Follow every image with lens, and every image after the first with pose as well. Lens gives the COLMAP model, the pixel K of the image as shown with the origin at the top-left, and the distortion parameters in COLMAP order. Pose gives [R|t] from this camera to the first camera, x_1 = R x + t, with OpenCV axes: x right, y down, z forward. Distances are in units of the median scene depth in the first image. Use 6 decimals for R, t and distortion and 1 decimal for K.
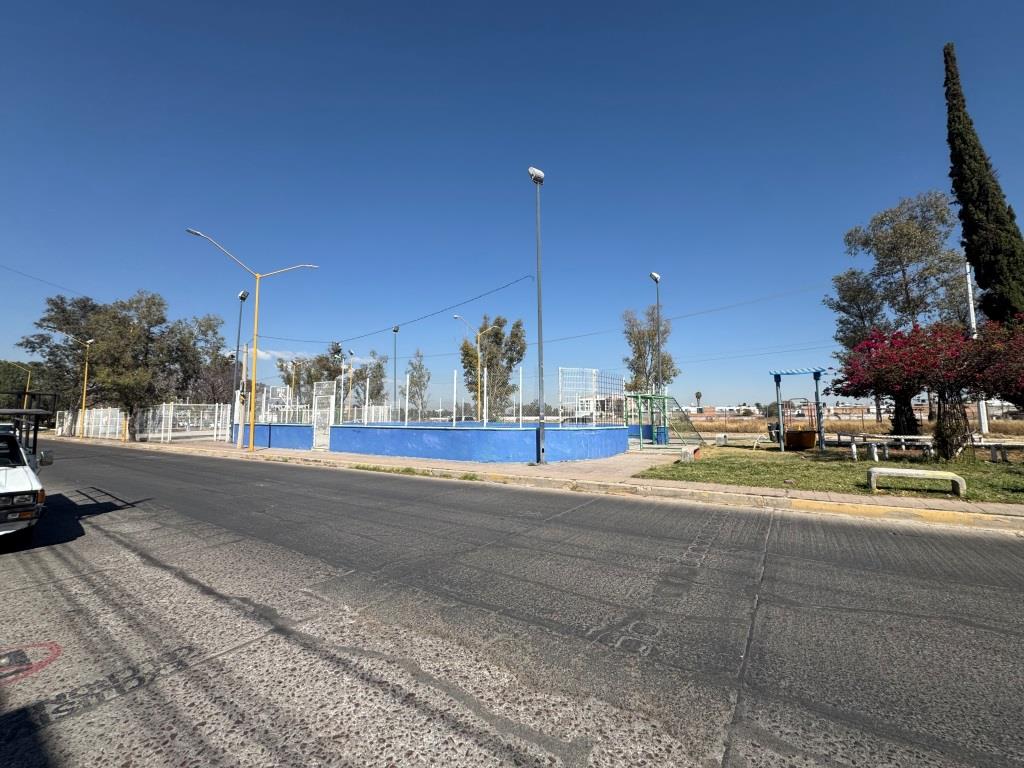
lens RADIAL K [[408.5, 0, 511.5], [0, 408.5, 383.0], [0, 0, 1]] dist [-0.001406, 0.000030]
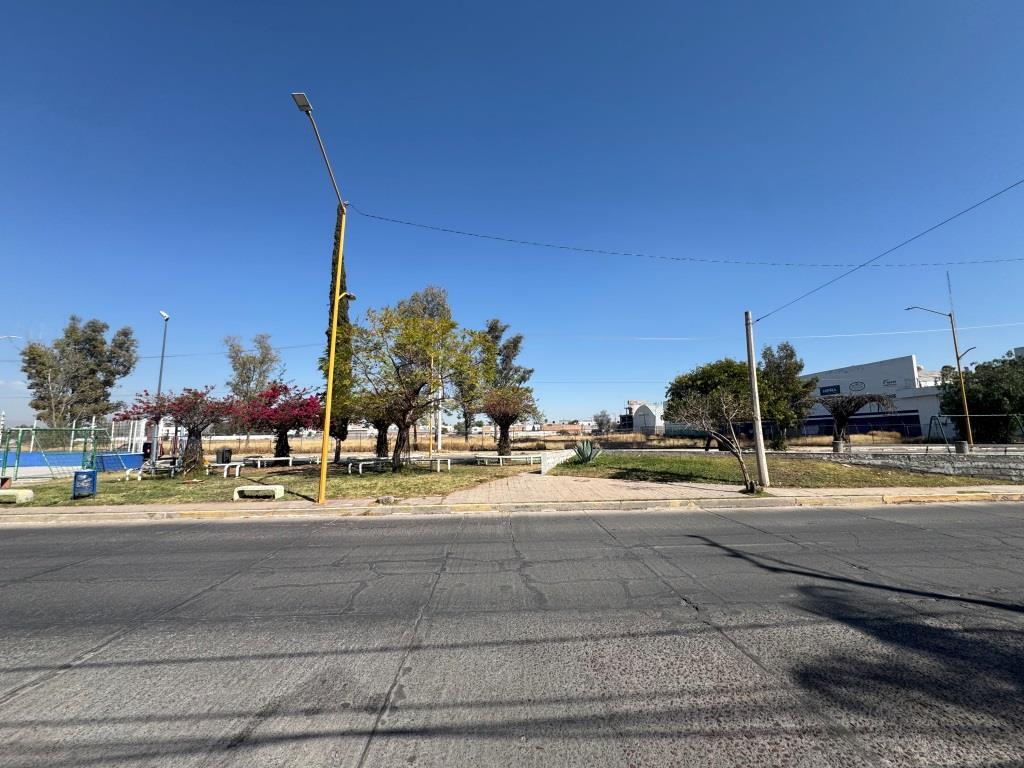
lens RADIAL K [[410.4, 0, 513.5], [0, 410.4, 382.6], [0, 0, 1]] dist [-0.001844, 0.000221]
pose [[0.818703, 0.061879, 0.570874, 0.311087], [-0.038913, 0.997870, -0.052356, -0.037751], [-0.572897, 0.020650, 0.819367, -0.269813]]
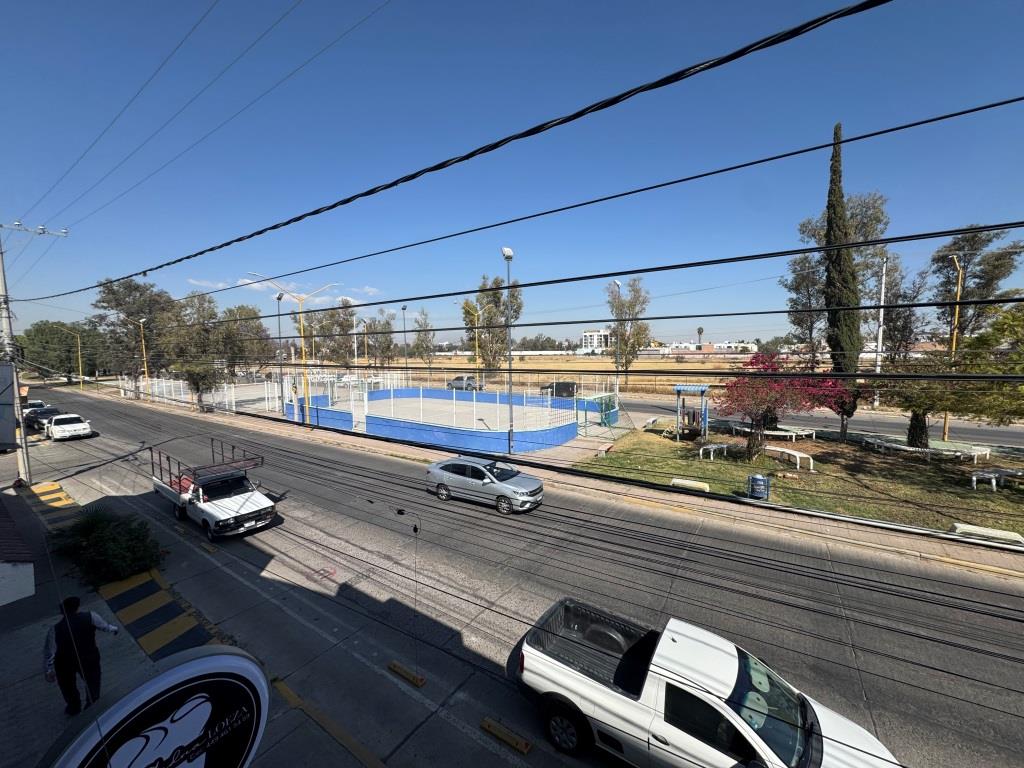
lens RADIAL K [[412.0, 0, 512.3], [0, 412.0, 381.7], [0, 0, 1]] dist [-0.002423, 0.000409]
pose [[0.999894, -0.006059, -0.013235, 0.032995], [0.008193, 0.985811, 0.167660, -0.111473], [0.012032, -0.167750, 0.985756, -0.162159]]
